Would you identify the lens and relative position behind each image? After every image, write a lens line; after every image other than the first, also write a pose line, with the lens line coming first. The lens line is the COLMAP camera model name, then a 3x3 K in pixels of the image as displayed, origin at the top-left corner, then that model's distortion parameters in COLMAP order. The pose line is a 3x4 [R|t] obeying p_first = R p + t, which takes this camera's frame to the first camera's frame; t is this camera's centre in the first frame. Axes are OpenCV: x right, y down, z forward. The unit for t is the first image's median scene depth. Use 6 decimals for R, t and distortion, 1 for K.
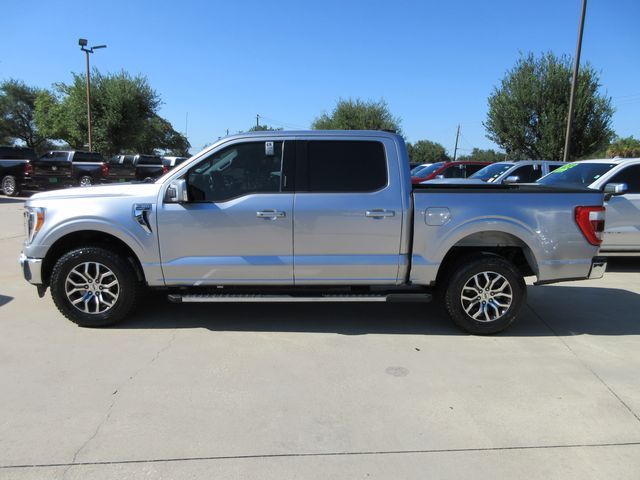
lens RADIAL K [[485.9, 0, 320.0], [0, 485.9, 240.1], [0, 0, 1]] dist [0.001991, -0.002612]
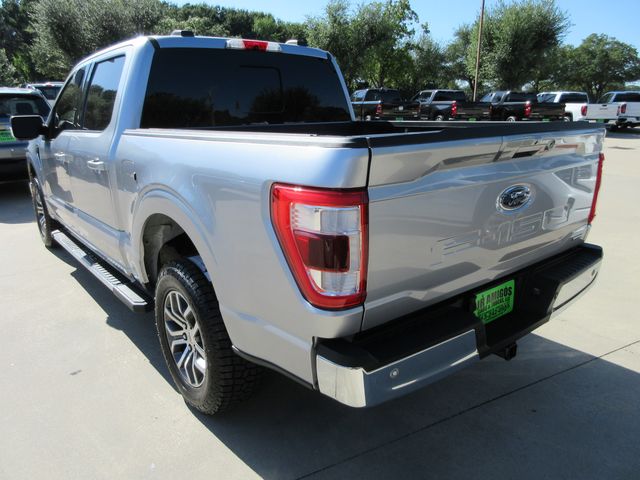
lens RADIAL K [[485.9, 0, 319.8], [0, 485.9, 237.5], [0, 0, 1]] dist [0.001991, -0.002612]
pose [[0.578002, 0.191536, -0.793239, 0.173954], [-0.101692, 0.981393, 0.162868, -0.019208], [0.809674, -0.013472, 0.586725, 0.171331]]
